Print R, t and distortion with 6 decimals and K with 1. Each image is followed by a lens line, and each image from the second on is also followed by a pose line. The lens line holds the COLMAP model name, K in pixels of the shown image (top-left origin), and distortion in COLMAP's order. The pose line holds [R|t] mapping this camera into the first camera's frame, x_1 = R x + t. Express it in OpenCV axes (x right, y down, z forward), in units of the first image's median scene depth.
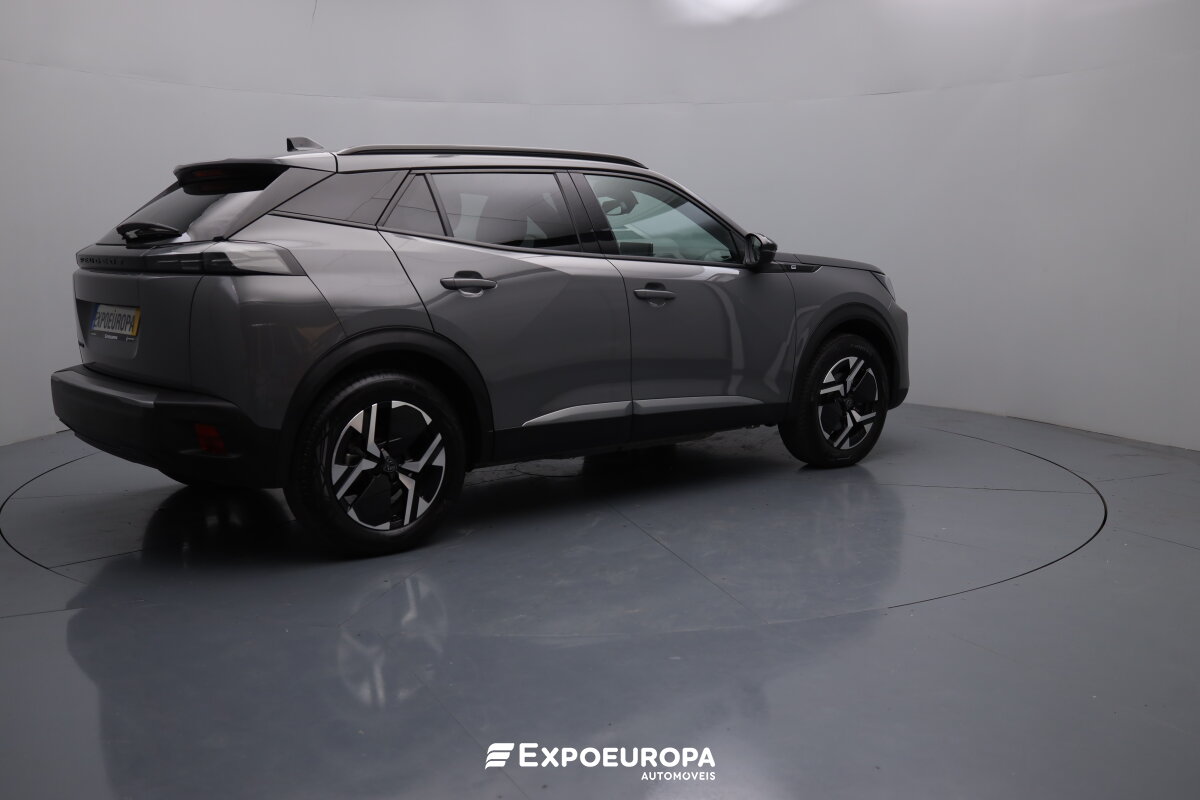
lens RADIAL K [[1185.8, 0, 673.2], [0, 1185.8, 399.3], [0, 0, 1]] dist [-0.000844, -0.007820]
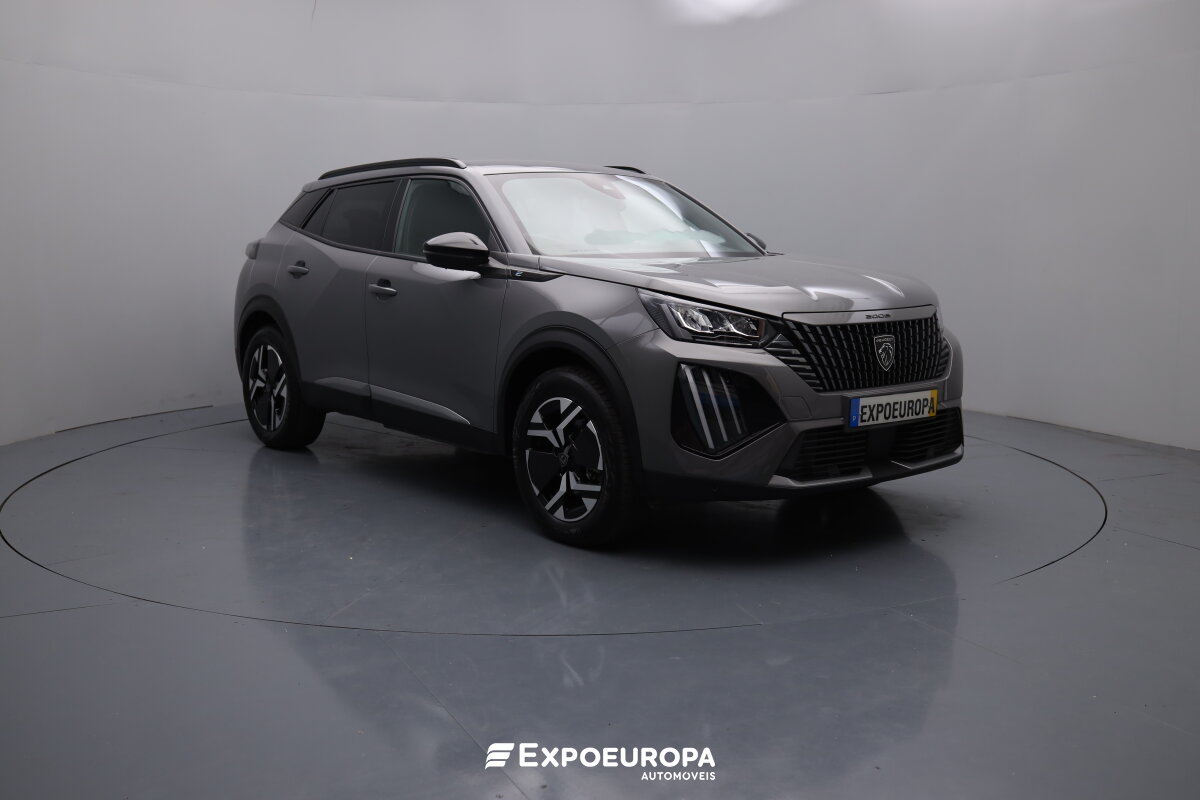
lens RADIAL K [[1185.8, 0, 673.2], [0, 1185.8, 399.3], [0, 0, 1]] dist [-0.000844, -0.007820]
pose [[-0.010067, 0.133397, -0.991011, 1.072108], [-0.140377, 0.981059, 0.133484, -0.174235], [0.990047, 0.140459, 0.008849, 1.284456]]
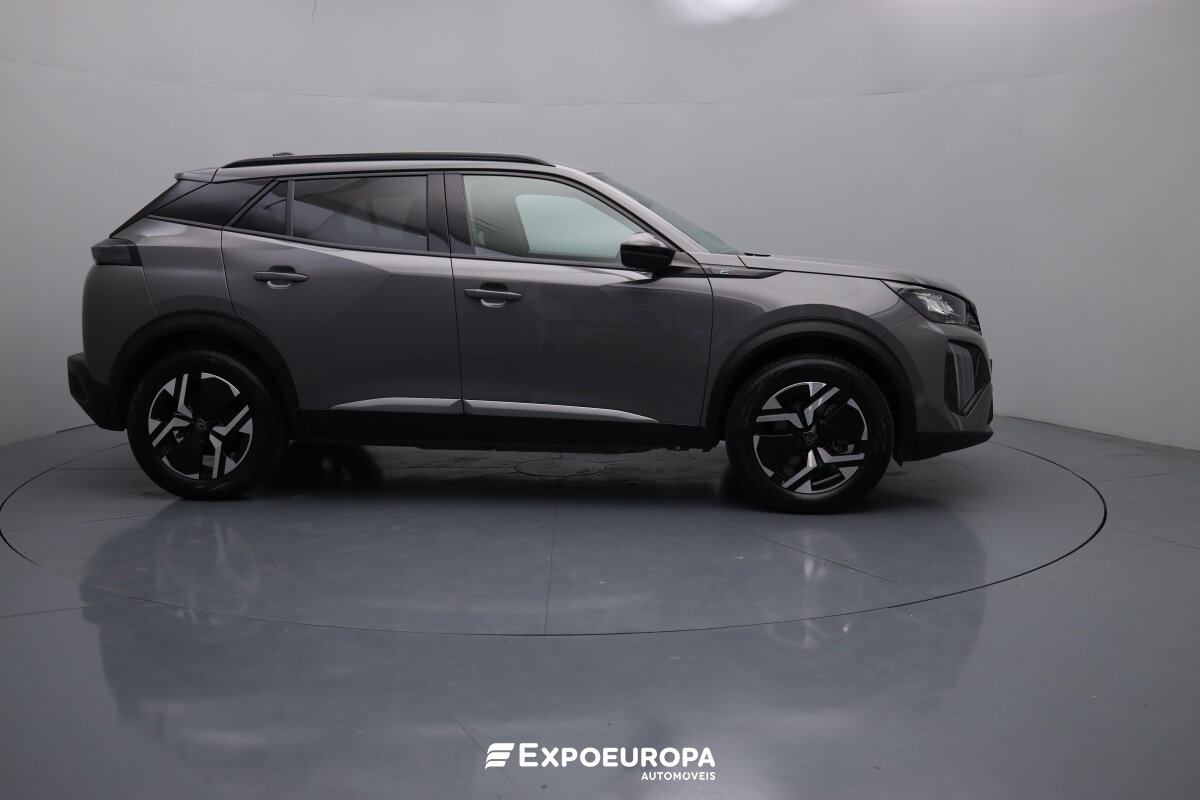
lens RADIAL K [[1185.8, 0, 673.2], [0, 1185.8, 399.3], [0, 0, 1]] dist [-0.000844, -0.007820]
pose [[0.698029, 0.100774, -0.708943, 0.809167], [-0.099109, 0.994115, 0.043727, -0.061201], [0.709178, 0.039740, 0.703909, 0.422773]]
